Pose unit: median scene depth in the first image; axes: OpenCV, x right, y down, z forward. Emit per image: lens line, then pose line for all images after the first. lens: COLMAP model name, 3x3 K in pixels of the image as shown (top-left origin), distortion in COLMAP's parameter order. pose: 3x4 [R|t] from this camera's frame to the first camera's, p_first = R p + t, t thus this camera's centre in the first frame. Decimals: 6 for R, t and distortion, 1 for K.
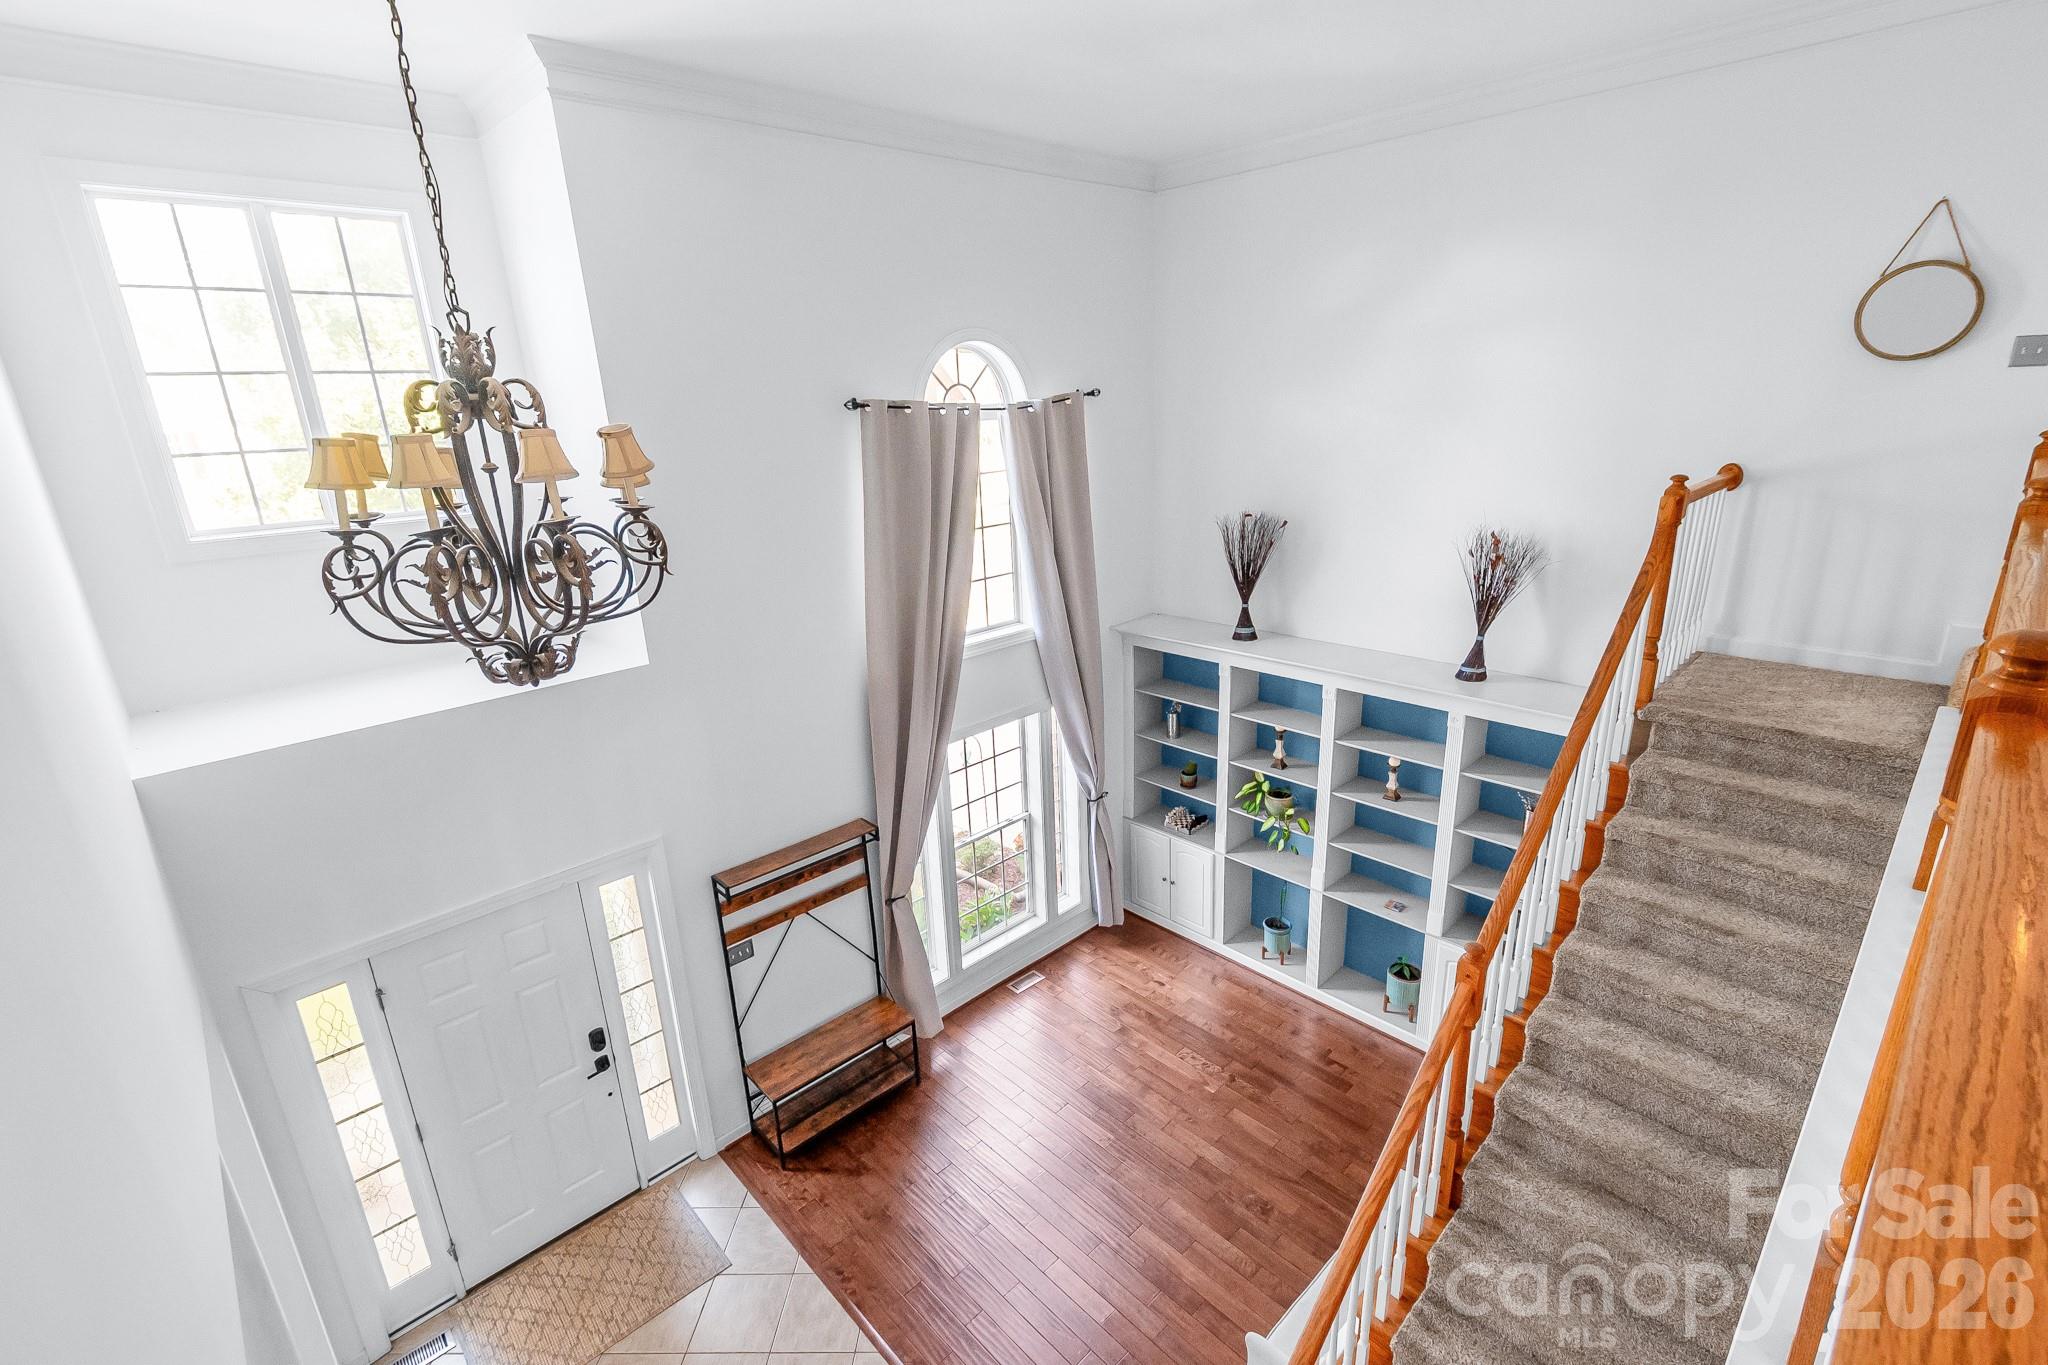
lens RADIAL K [[928.6, 0, 1020.1], [0, 928.6, 675.2], [0, 0, 1]] dist [-0.002063, 0.000529]
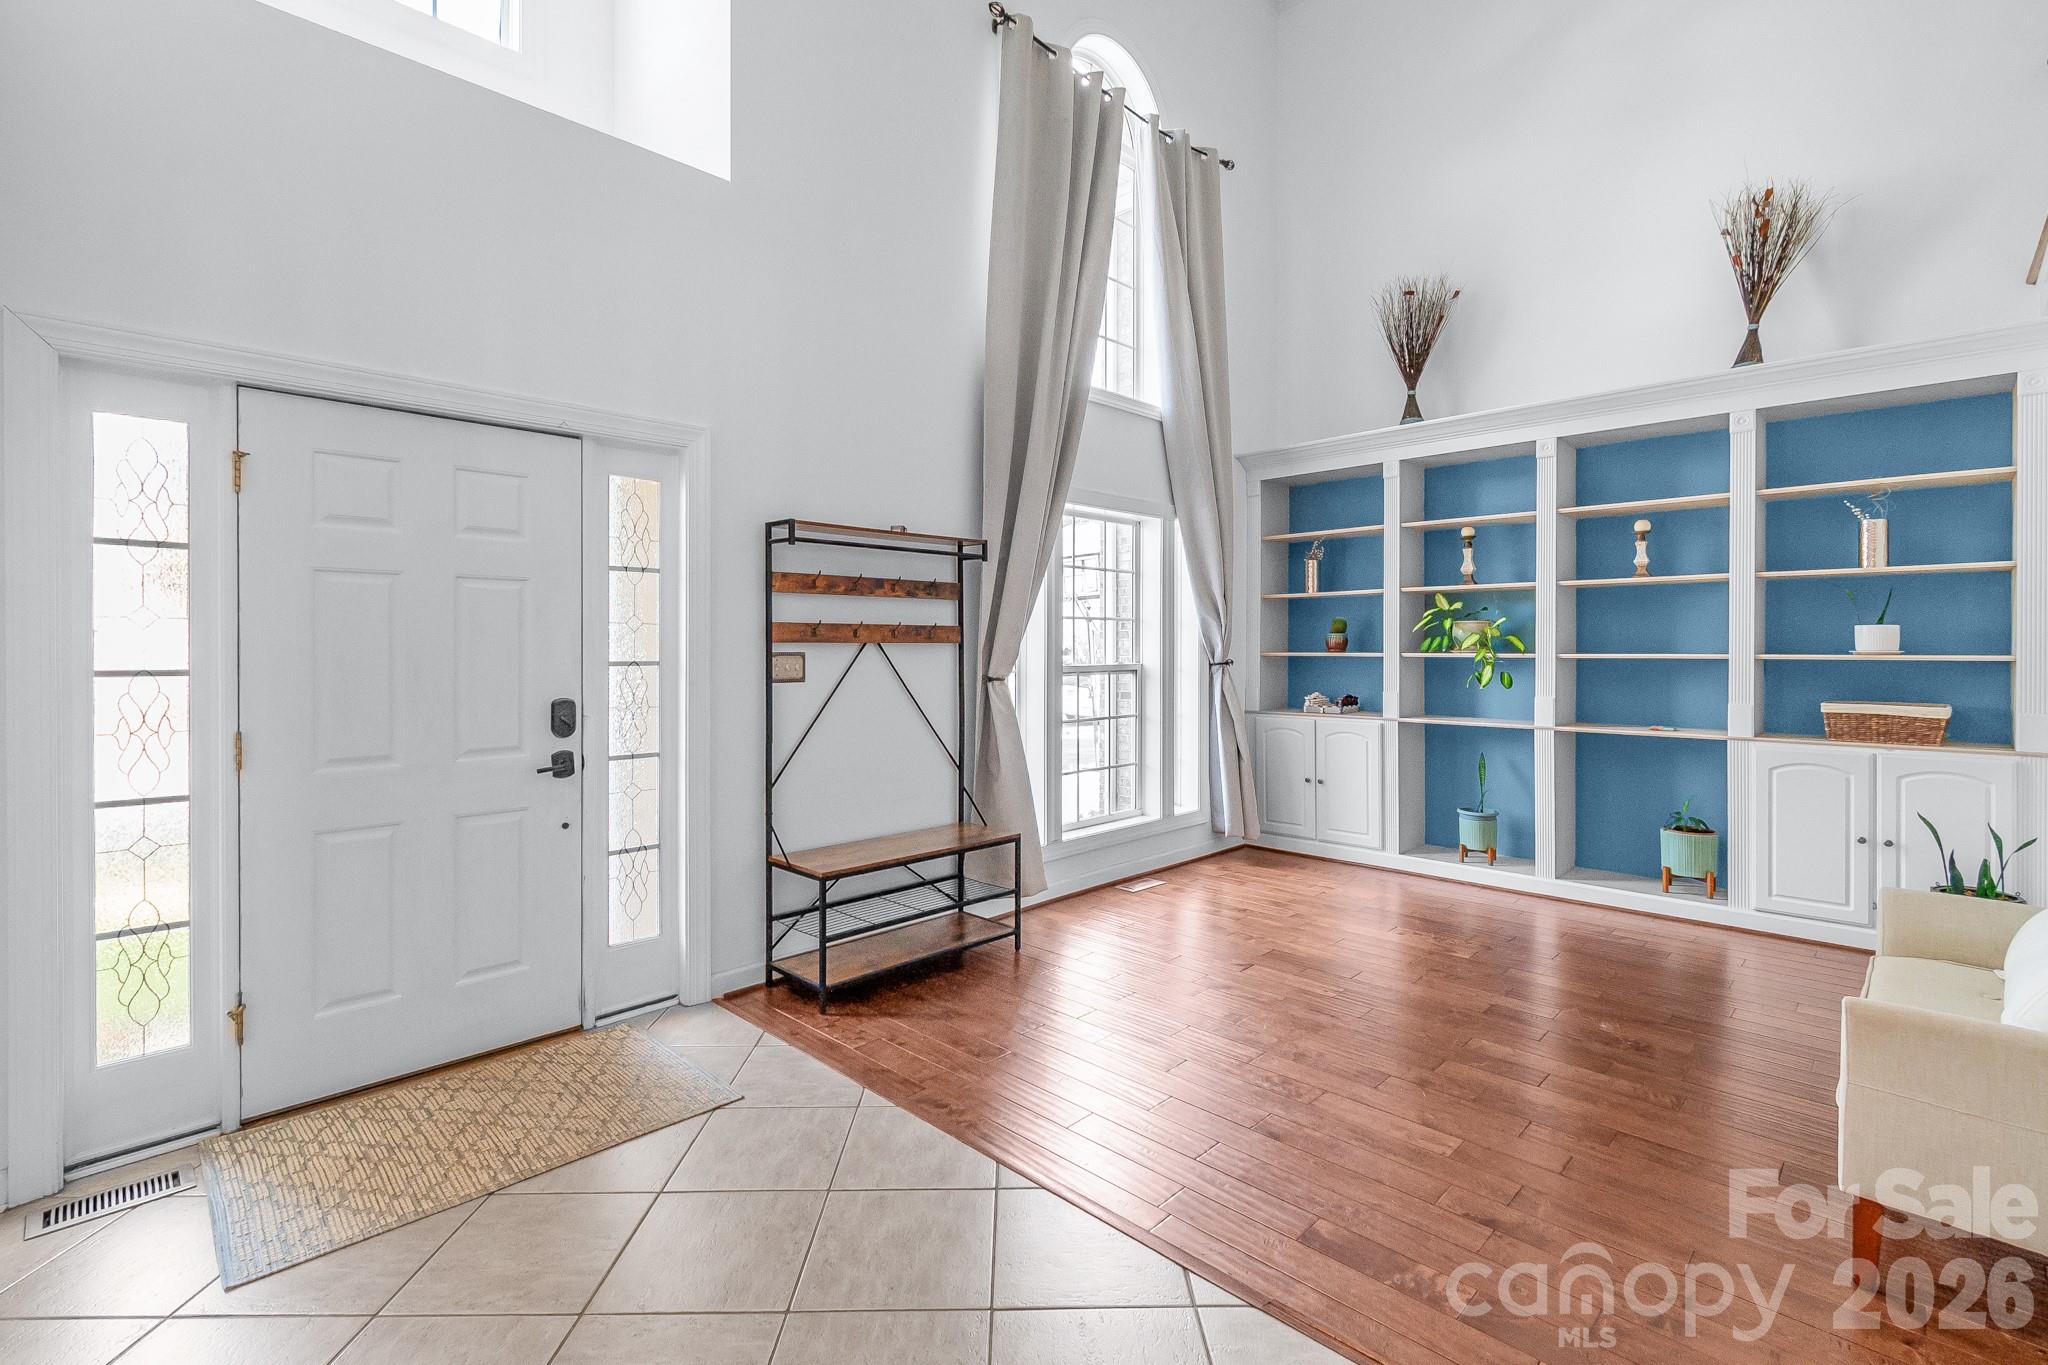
lens RADIAL K [[928.6, 0, 1015.9], [0, 928.6, 651.2], [0, 0, 1]] dist [-0.002063, 0.000529]
pose [[0.998492, 0.041399, 0.036049, -0.147338], [-0.029003, 0.955408, -0.293860, 0.442799], [-0.046607, 0.292371, 0.955168, 0.314775]]
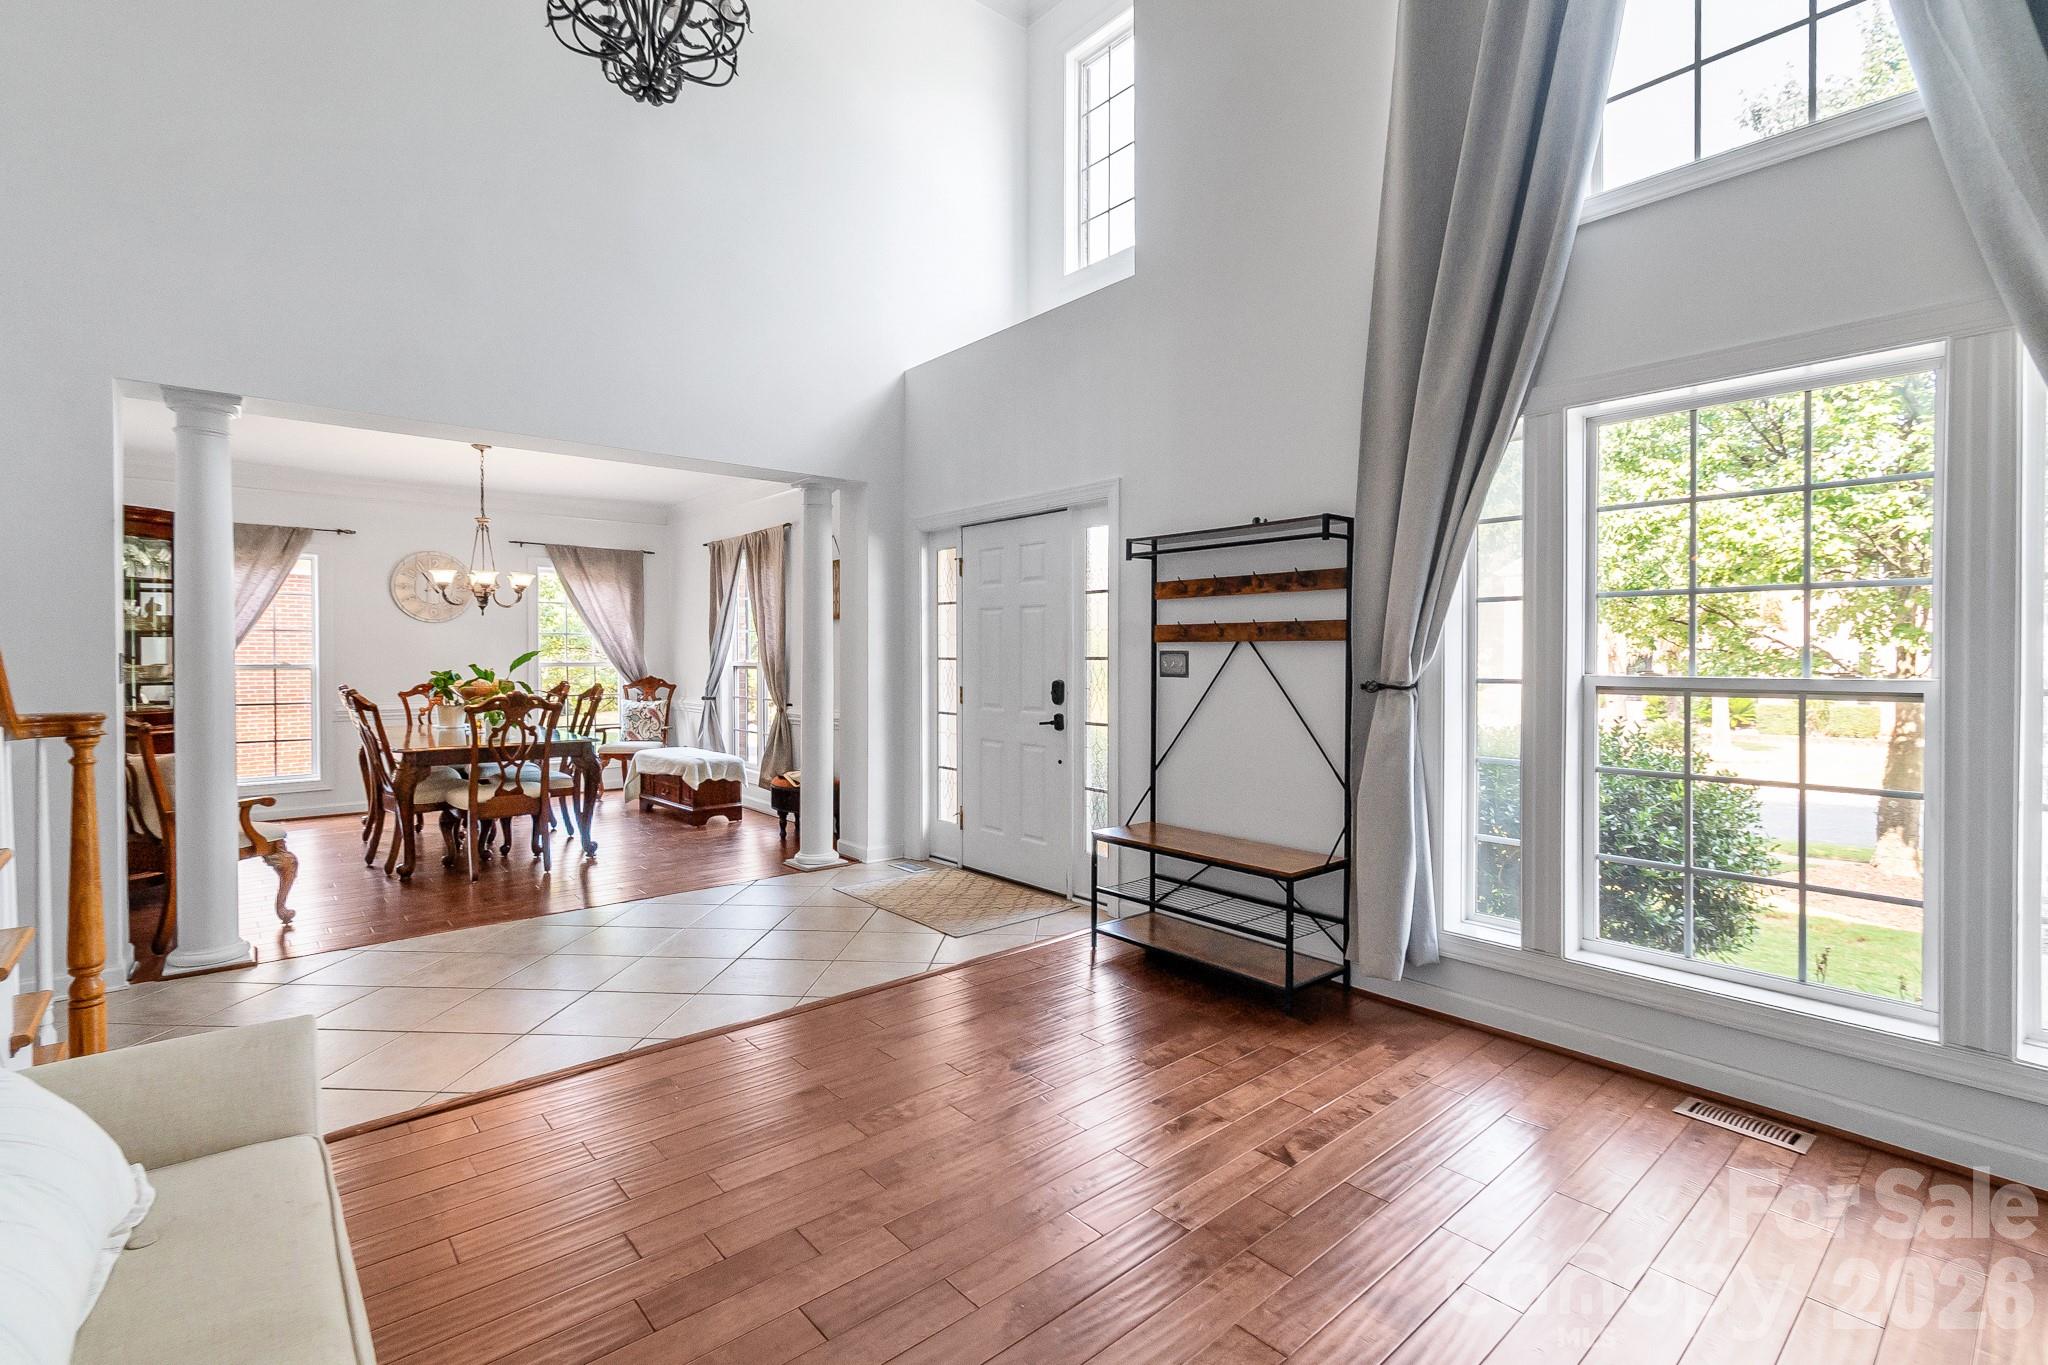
lens RADIAL K [[928.6, 0, 1018.7], [0, 928.6, 662.7], [0, 0, 1]] dist [-0.002063, 0.000529]
pose [[-0.043799, 0.056863, -0.997421, 0.436627], [-0.291231, 0.954290, 0.067193, 0.261103], [0.955650, 0.293423, -0.025236, 0.822123]]
